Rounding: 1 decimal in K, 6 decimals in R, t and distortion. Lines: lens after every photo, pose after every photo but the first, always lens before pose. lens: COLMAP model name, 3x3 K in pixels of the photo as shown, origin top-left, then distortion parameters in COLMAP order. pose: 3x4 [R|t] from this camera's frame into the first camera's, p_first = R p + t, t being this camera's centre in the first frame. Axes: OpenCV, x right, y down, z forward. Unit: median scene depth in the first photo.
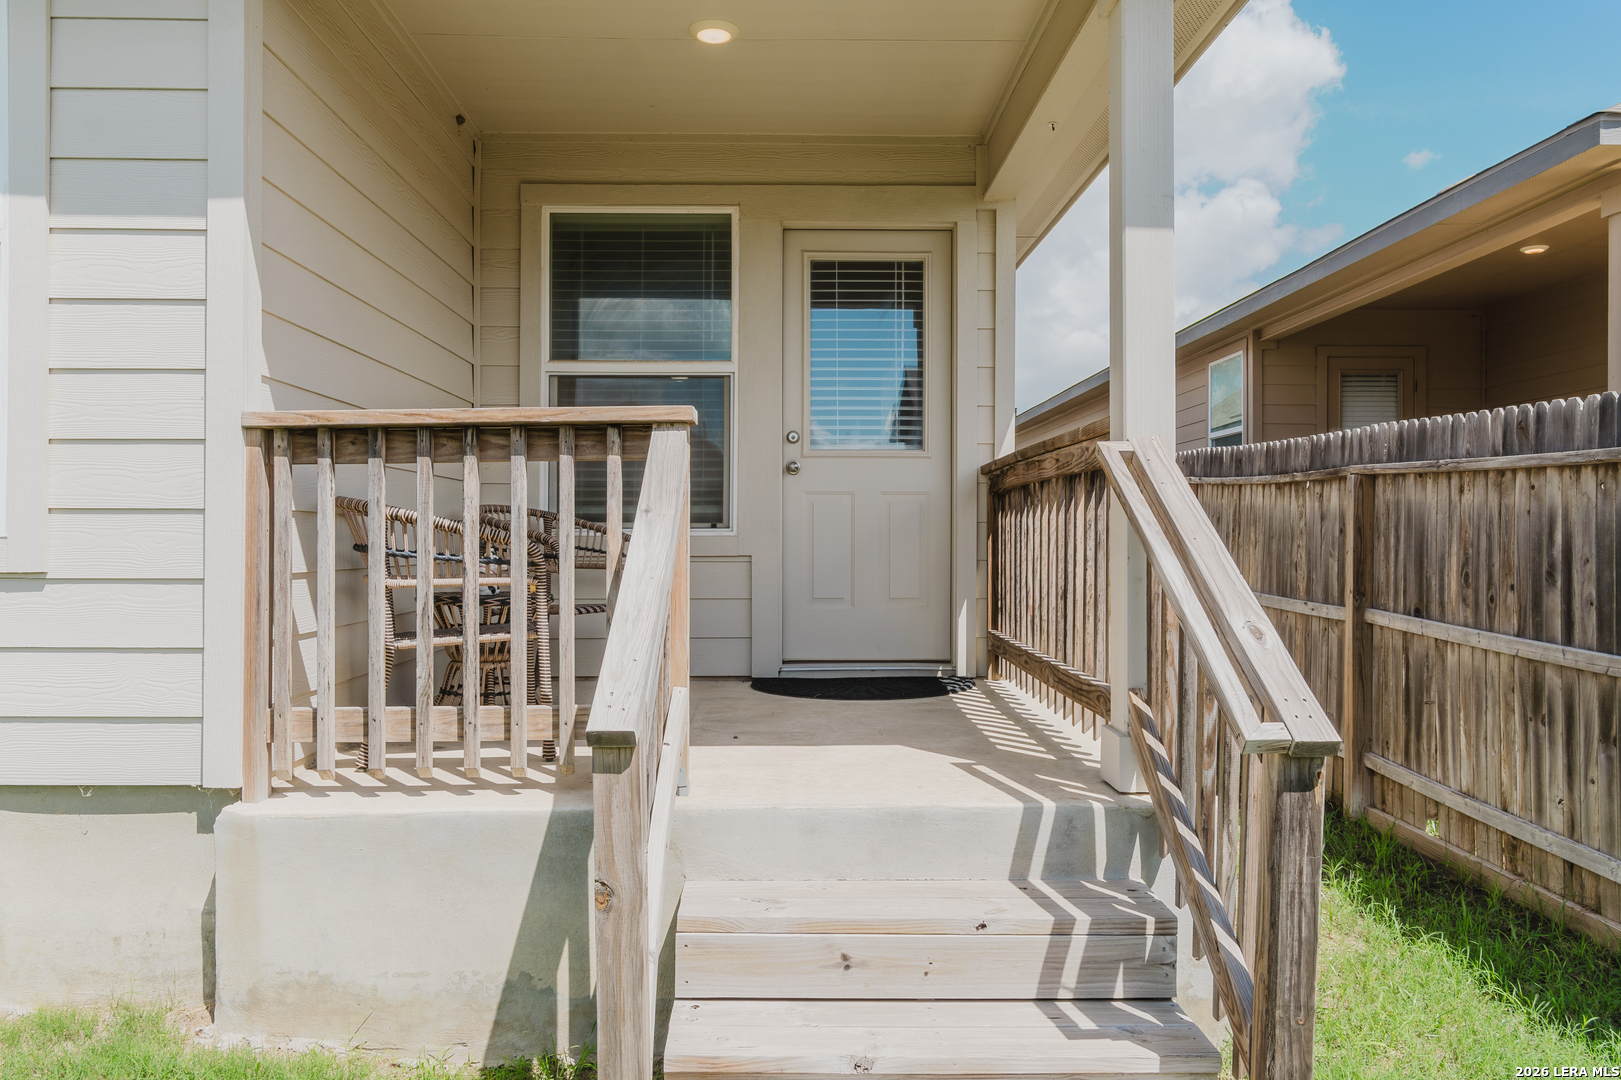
lens RADIAL K [[1195.8, 0, 813.4], [0, 1195.8, 542.7], [0, 0, 1]] dist [-0.015698, 0.009917]
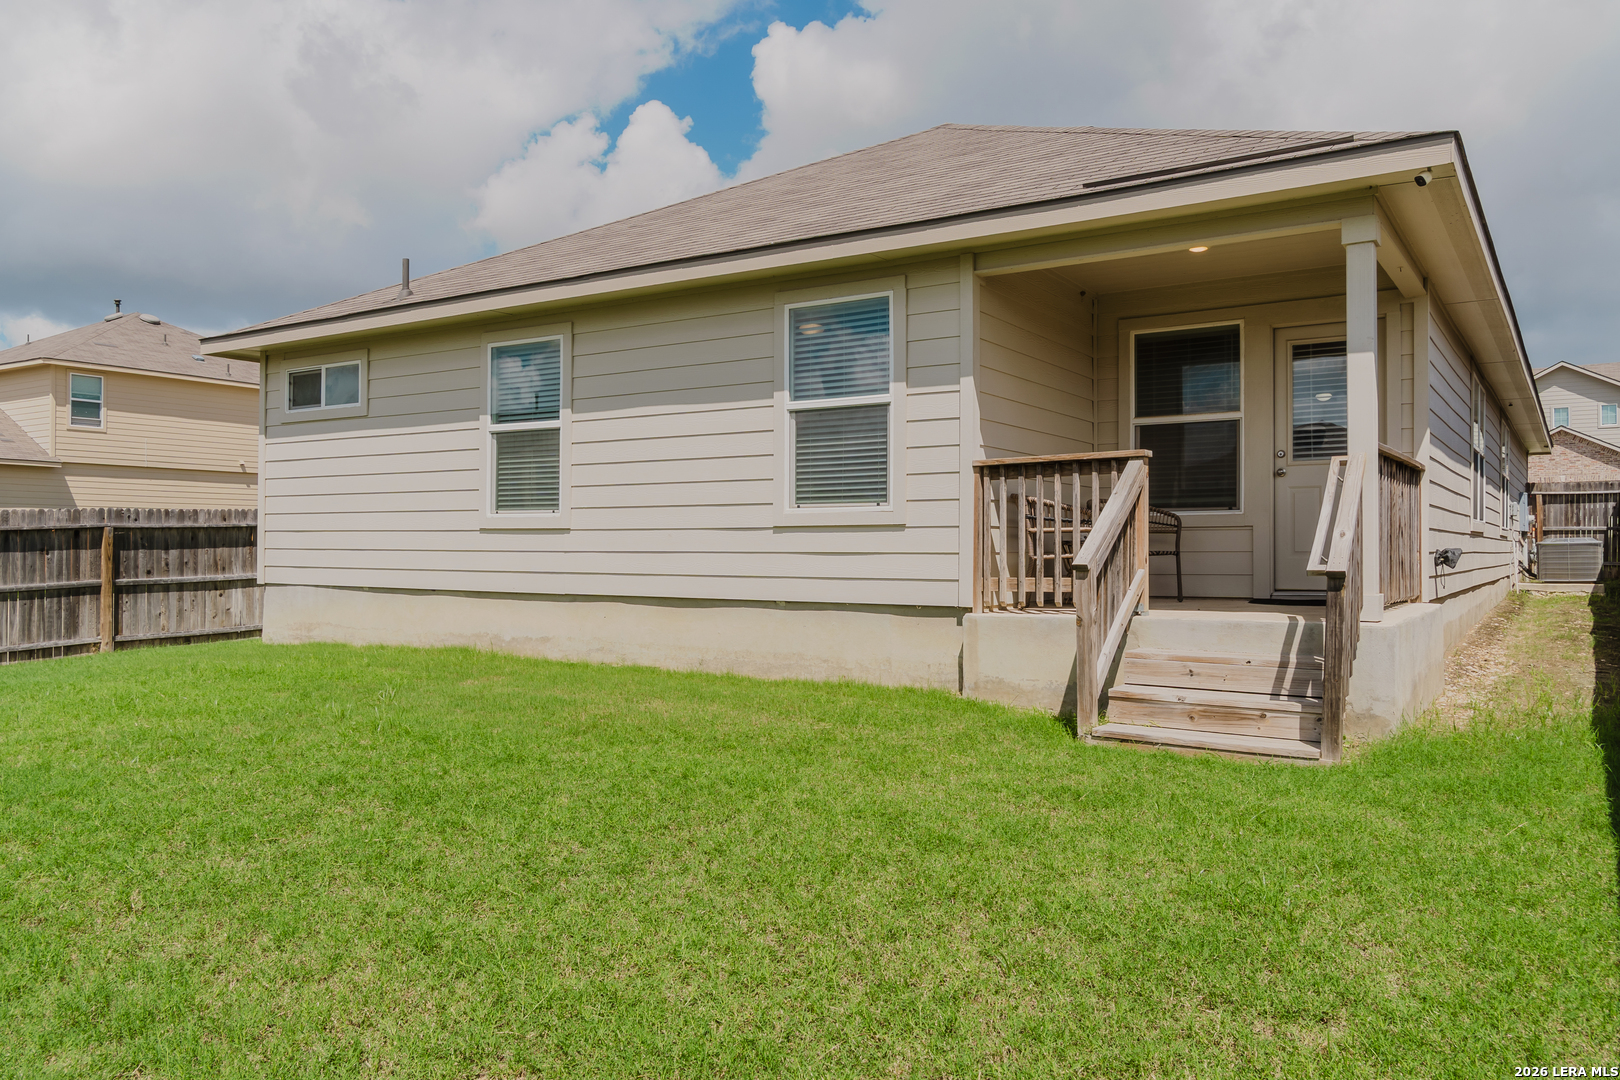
lens RADIAL K [[1195.0, 0, 815.9], [0, 1195.0, 545.7], [0, 0, 1]] dist [-0.015698, 0.009917]
pose [[0.827433, -0.005065, -0.561542, 0.674252], [0.000032, 0.999960, -0.008972, 0.094858], [0.561565, 0.007406, 0.827399, -1.294395]]
